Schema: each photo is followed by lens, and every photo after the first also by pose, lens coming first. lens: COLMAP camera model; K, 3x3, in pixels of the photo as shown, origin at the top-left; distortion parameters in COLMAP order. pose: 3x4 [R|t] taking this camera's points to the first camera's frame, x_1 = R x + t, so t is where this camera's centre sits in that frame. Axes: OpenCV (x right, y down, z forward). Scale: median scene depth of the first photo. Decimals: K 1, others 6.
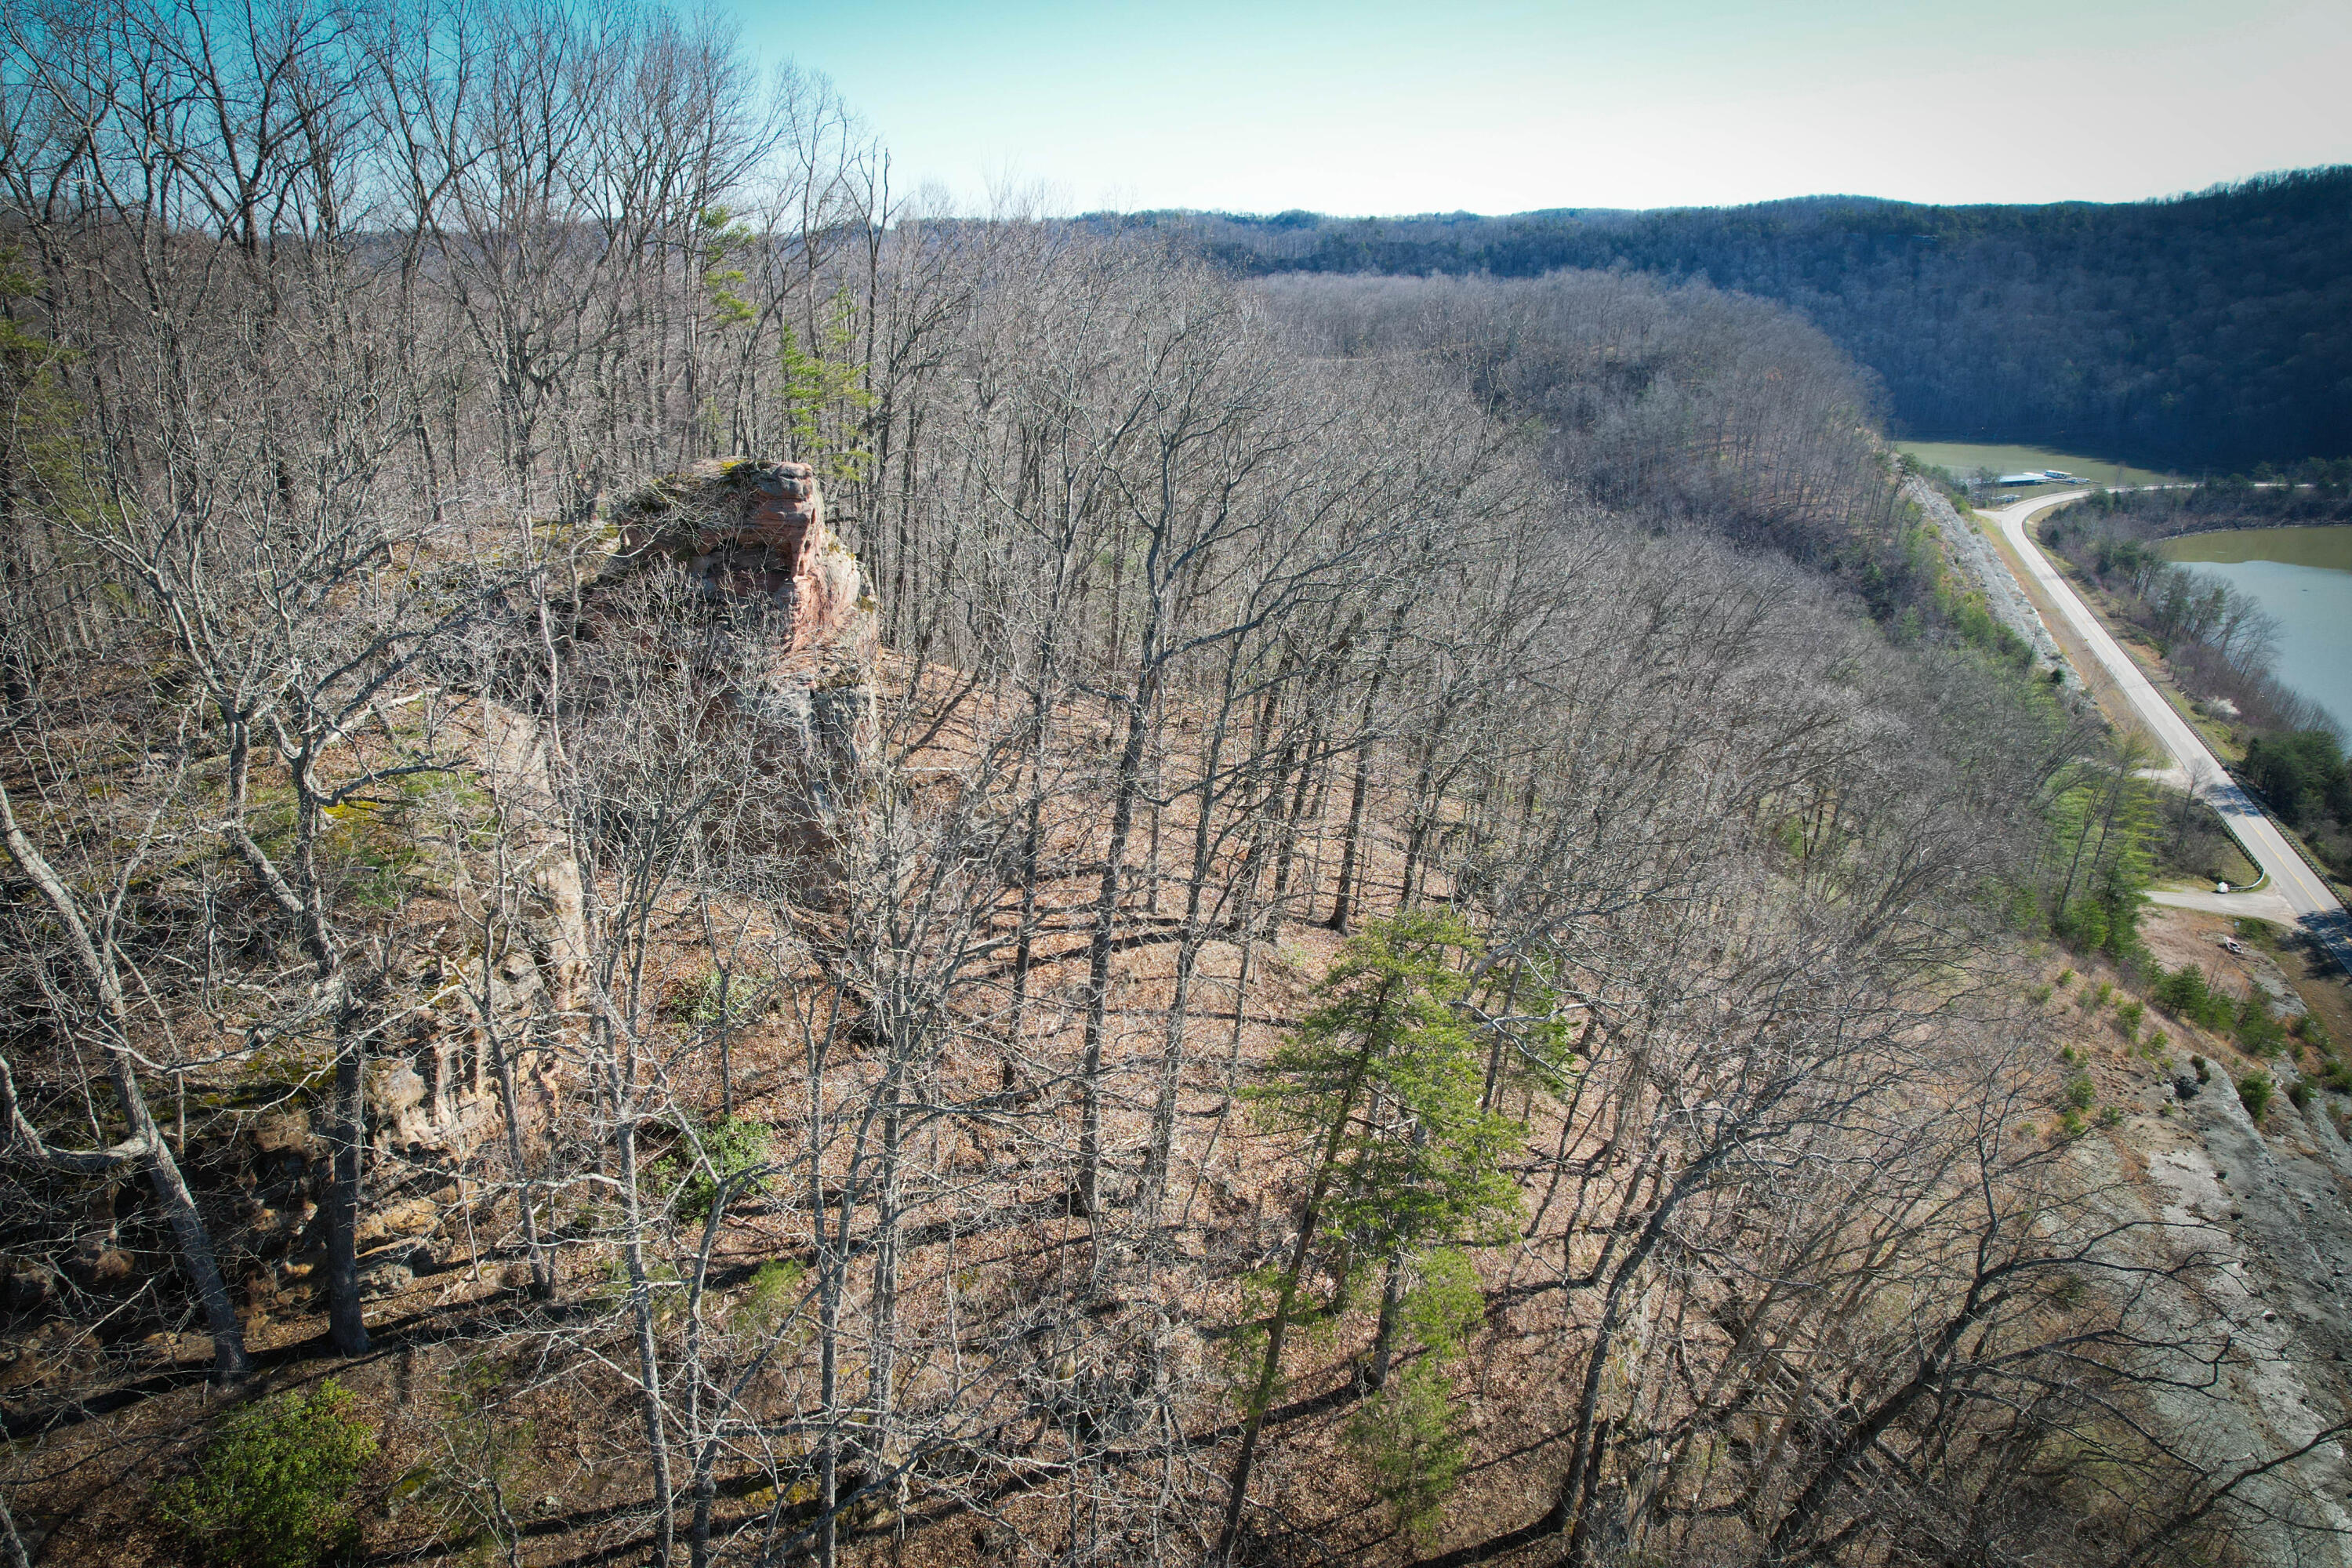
lens RADIAL K [[1502.1, 0, 1143.5], [0, 1502.1, 792.6], [0, 0, 1]] dist [-0.070119, 0.059110]
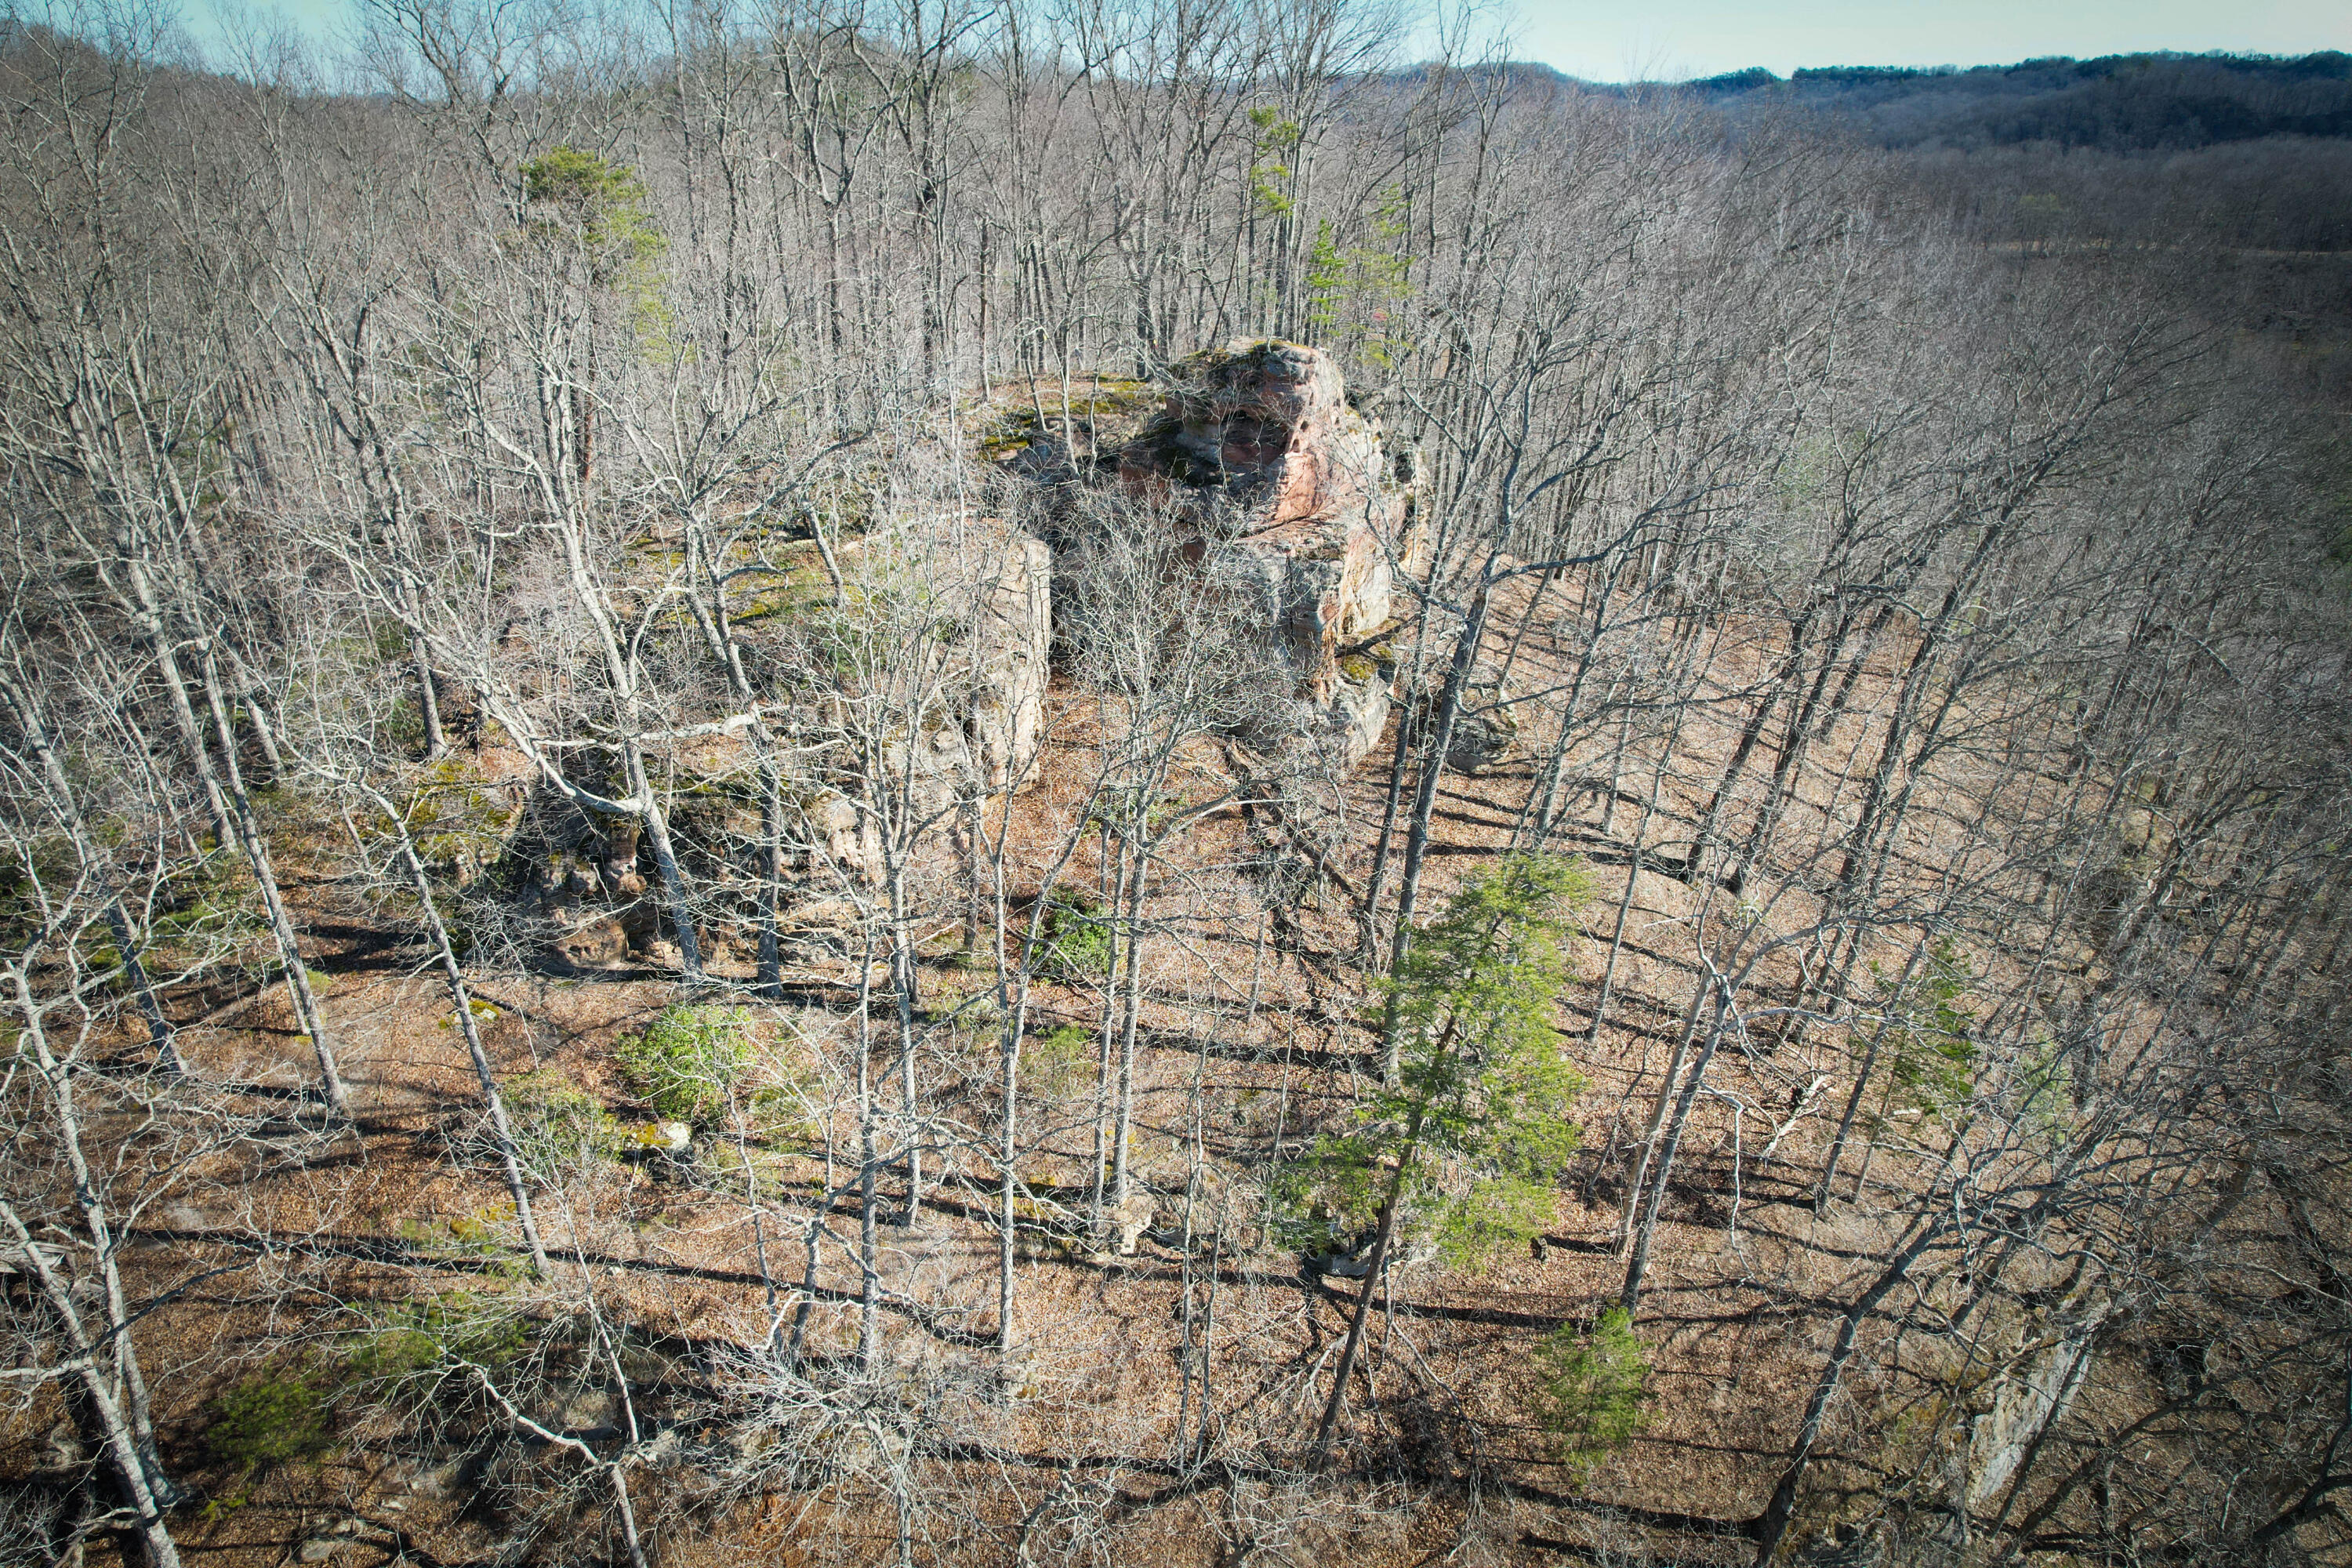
lens RADIAL K [[1502.1, 0, 1143.5], [0, 1502.1, 792.6], [0, 0, 1]] dist [-0.070119, 0.059110]
pose [[0.861076, 0.218515, -0.459129, 0.096044], [-0.176776, 0.975274, 0.132630, -0.011825], [0.476758, -0.033041, 0.878413, -0.008484]]
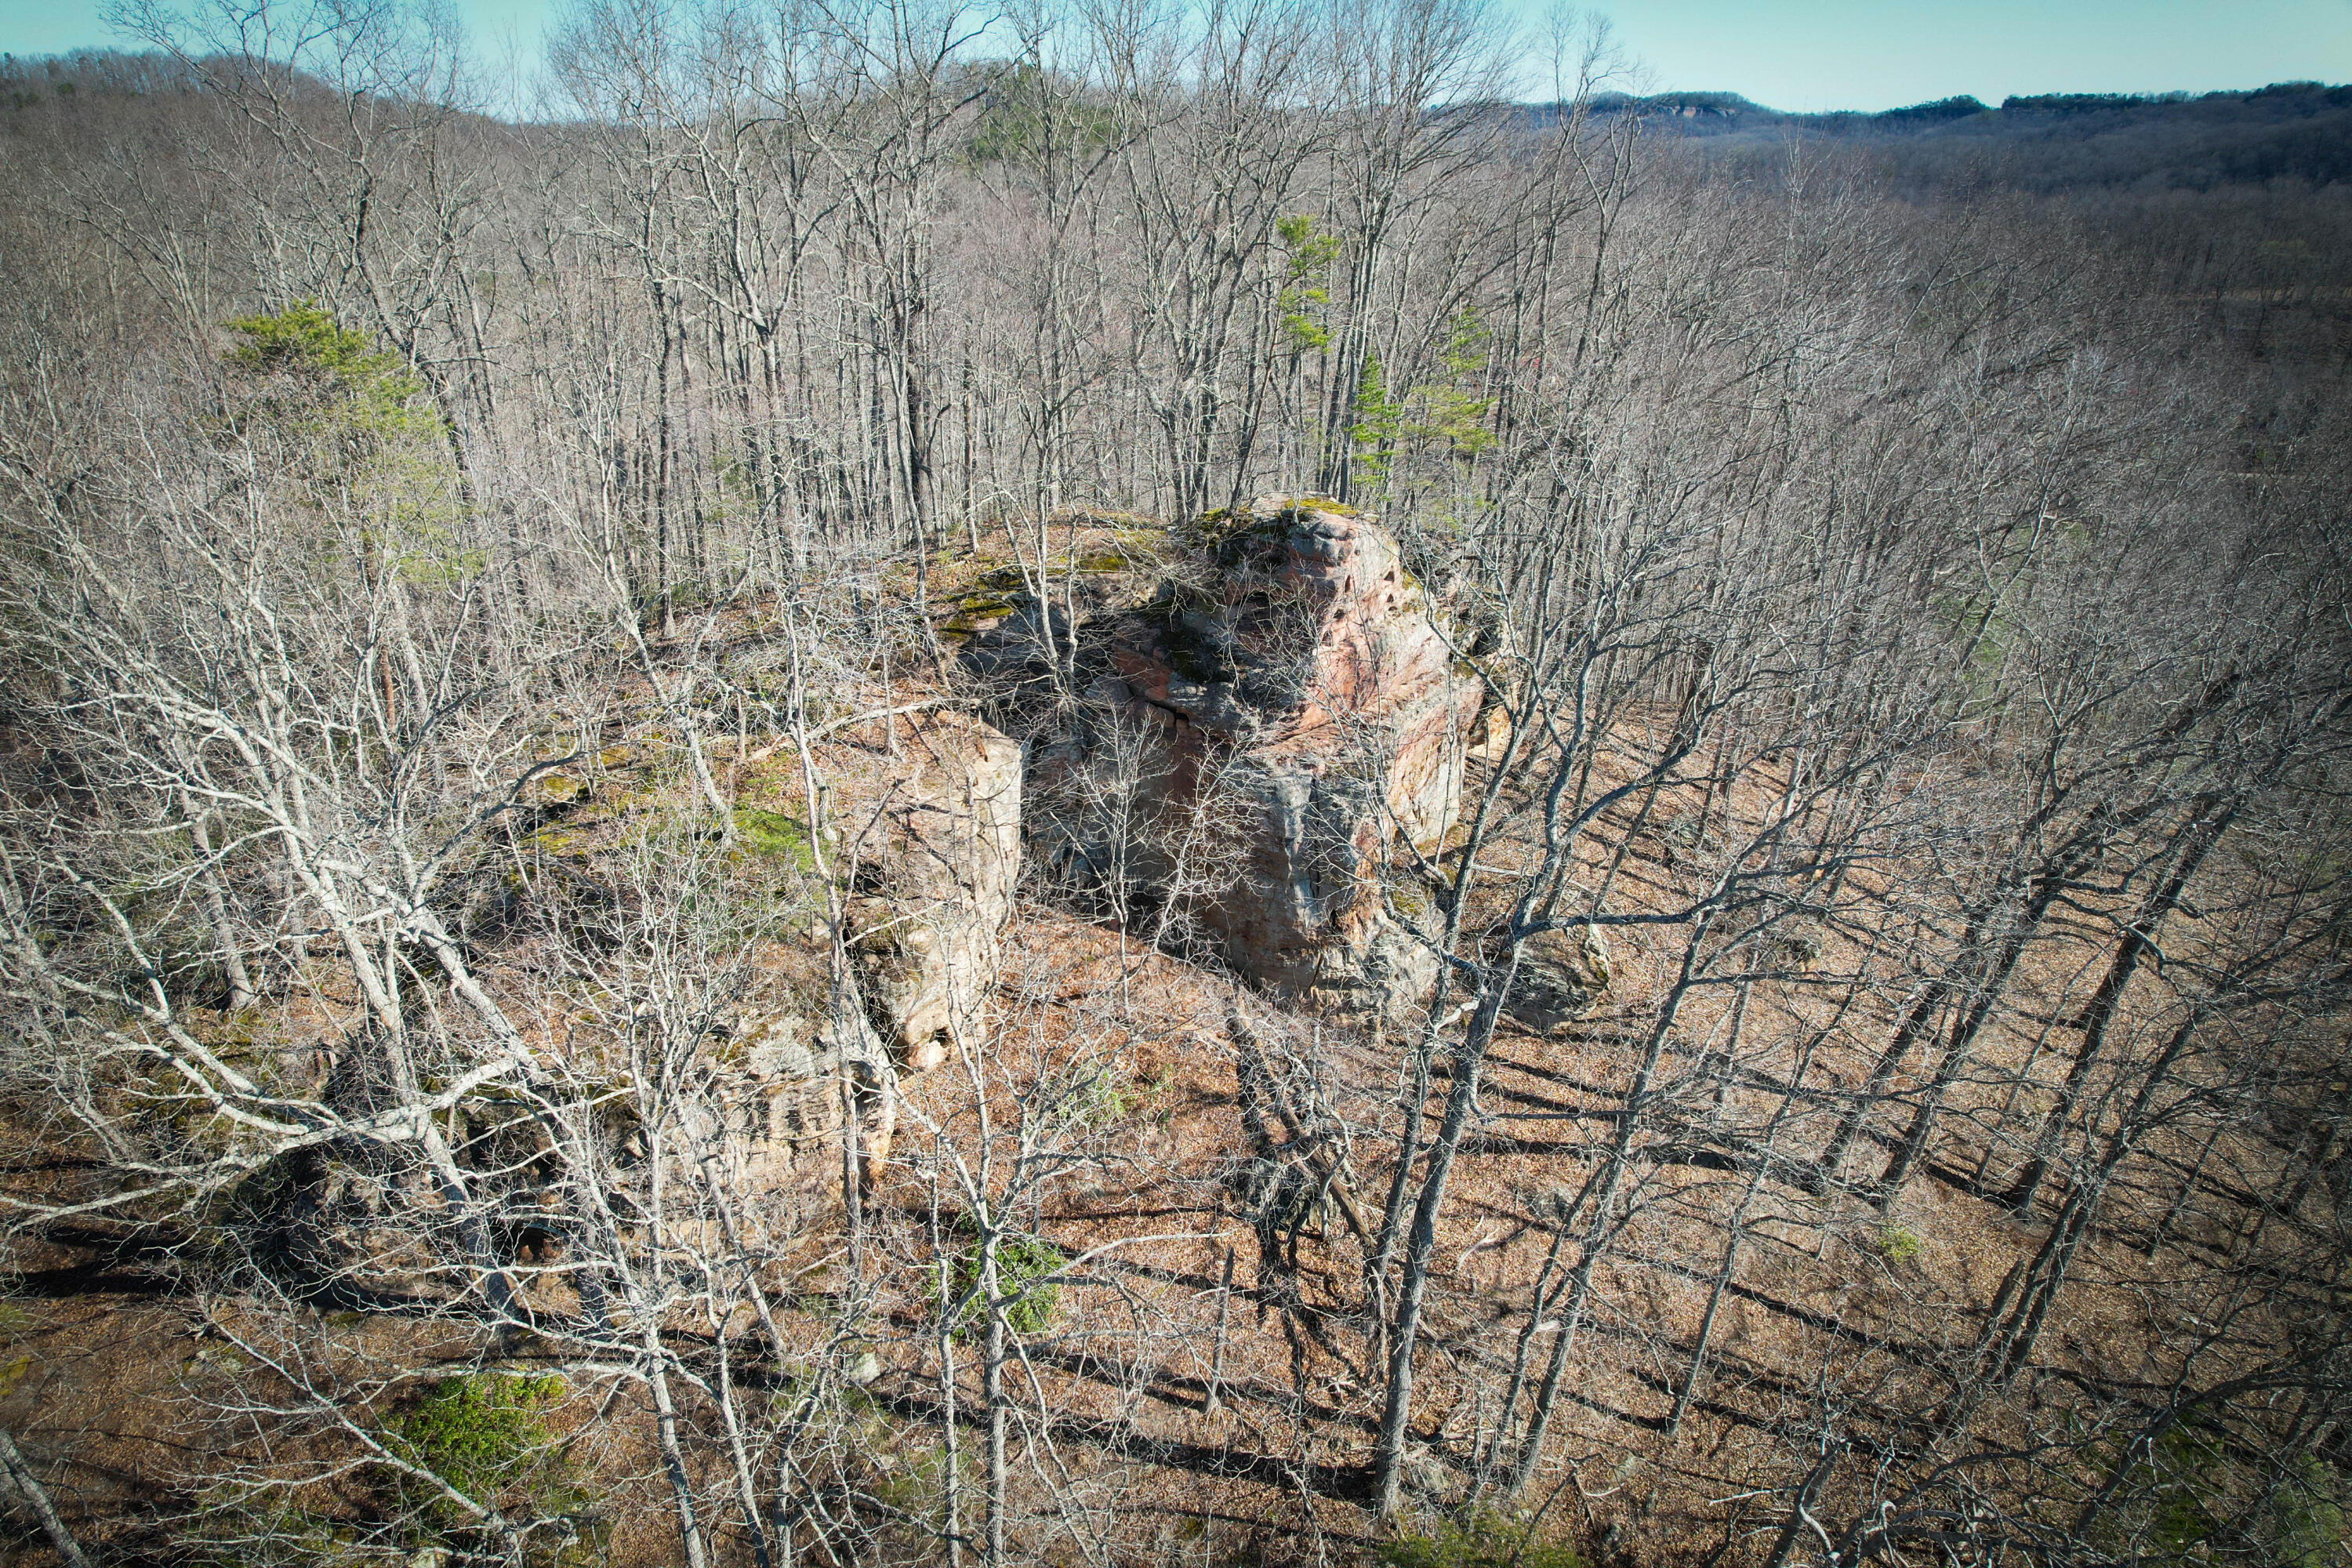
lens RADIAL K [[1502.1, 0, 1143.5], [0, 1502.1, 792.6], [0, 0, 1]] dist [-0.070119, 0.059110]
pose [[0.800393, 0.248545, -0.545523, 0.074718], [-0.207809, 0.968611, 0.136410, -0.066389], [0.562304, 0.004183, 0.826920, 0.093050]]
